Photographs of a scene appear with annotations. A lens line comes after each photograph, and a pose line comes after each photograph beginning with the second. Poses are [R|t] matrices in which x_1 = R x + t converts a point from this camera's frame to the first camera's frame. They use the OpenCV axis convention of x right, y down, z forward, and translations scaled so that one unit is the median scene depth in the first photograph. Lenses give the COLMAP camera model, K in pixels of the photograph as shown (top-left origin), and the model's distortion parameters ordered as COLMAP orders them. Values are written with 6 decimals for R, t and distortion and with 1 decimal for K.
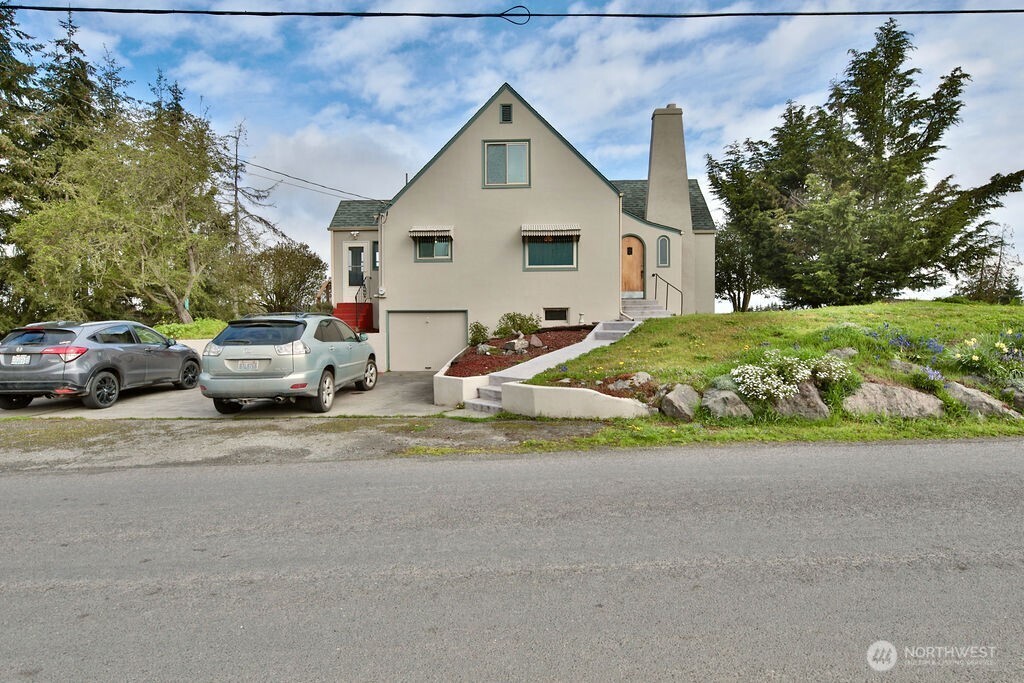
lens RADIAL K [[503.1, 0, 512.0], [0, 503.1, 341.5], [0, 0, 1]] dist [-0.000180, -0.000077]
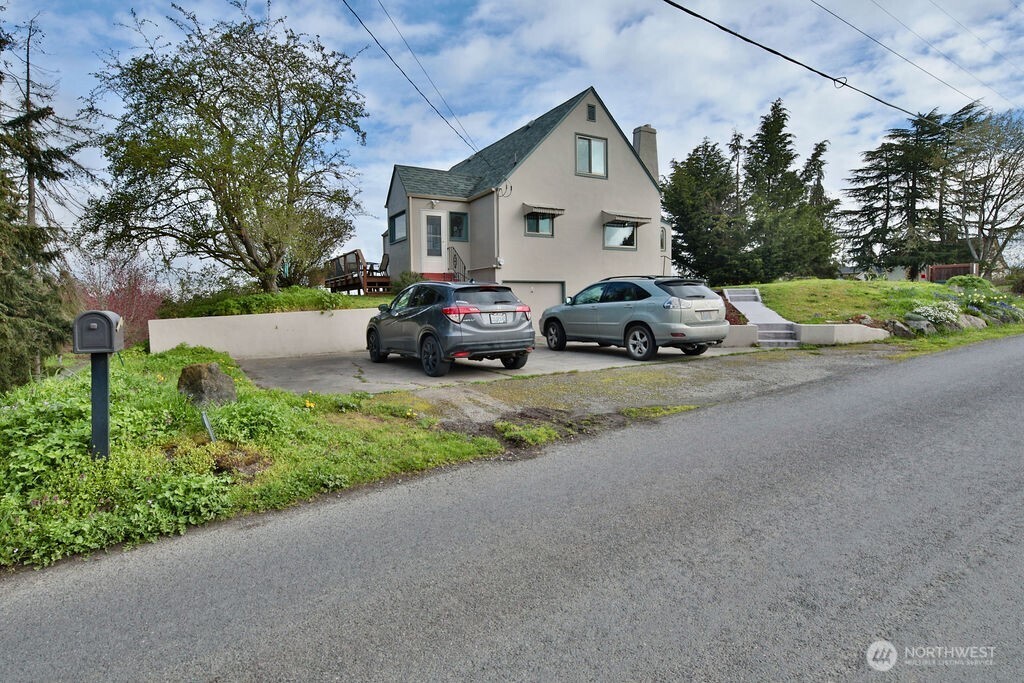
lens RADIAL K [[521.4, 0, 499.9], [0, 521.4, 330.7], [0, 0, 1]] dist [0.001873, 0.000106]
pose [[0.839666, -0.035473, 0.541943, -0.859228], [0.031437, 0.999366, 0.016706, 0.024666], [-0.542192, 0.003010, 0.840249, 0.099272]]
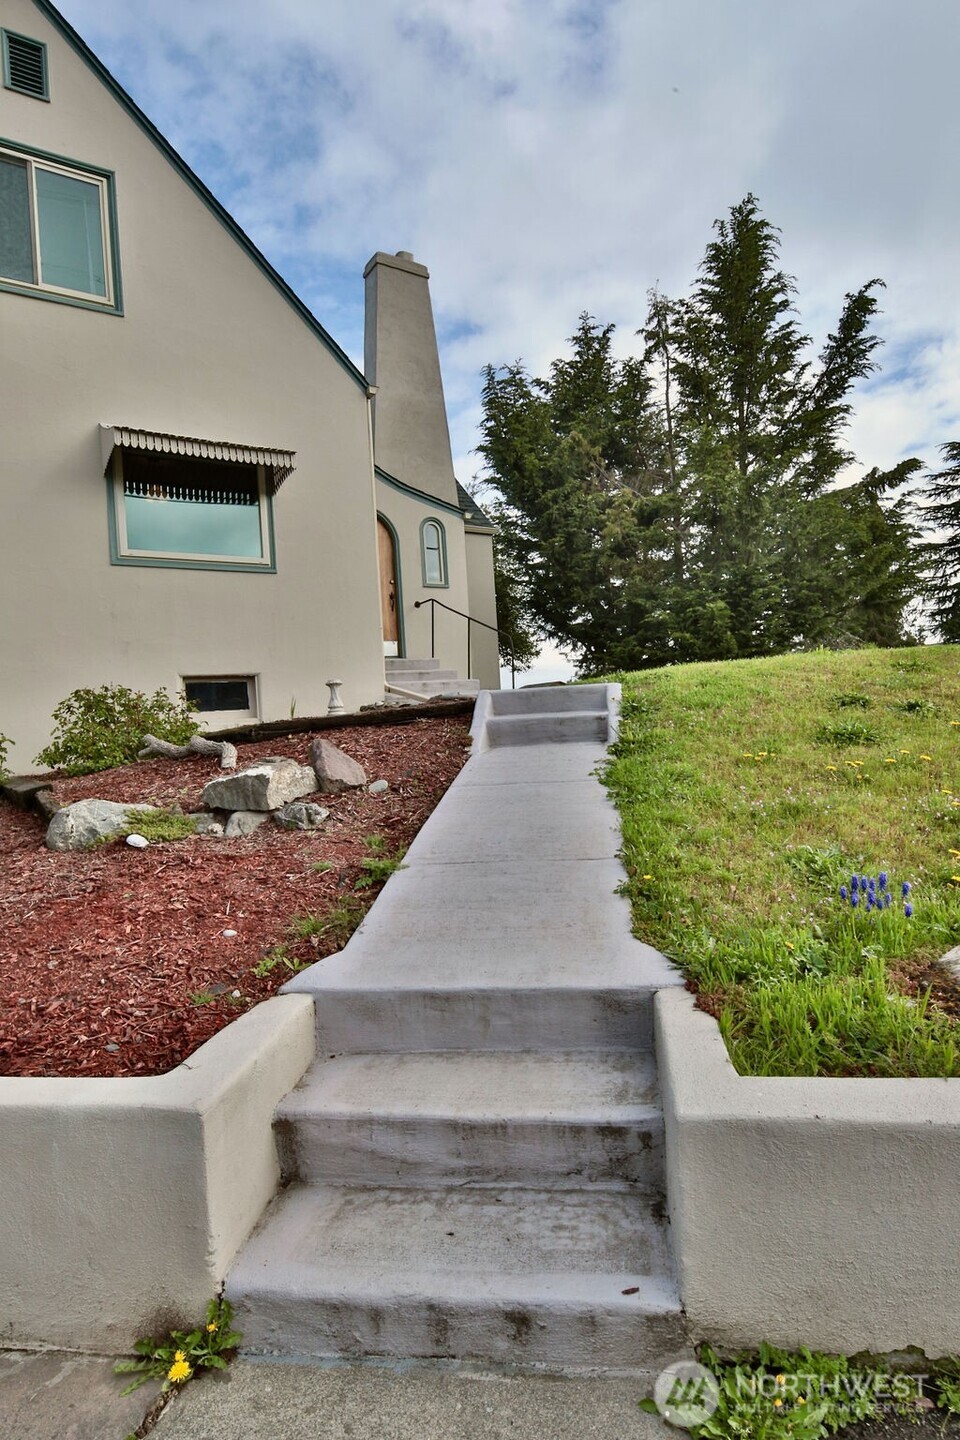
lens RADIAL K [[764.3, 0, 480.0], [0, 764.3, 720.0], [0, 0, 1]] dist [0.006547, 0.000127]
pose [[0.806608, -0.043053, 0.589516, -0.082747], [0.078105, 0.996362, -0.034101, -0.003130], [-0.585903, 0.073550, 0.807036, 0.468830]]
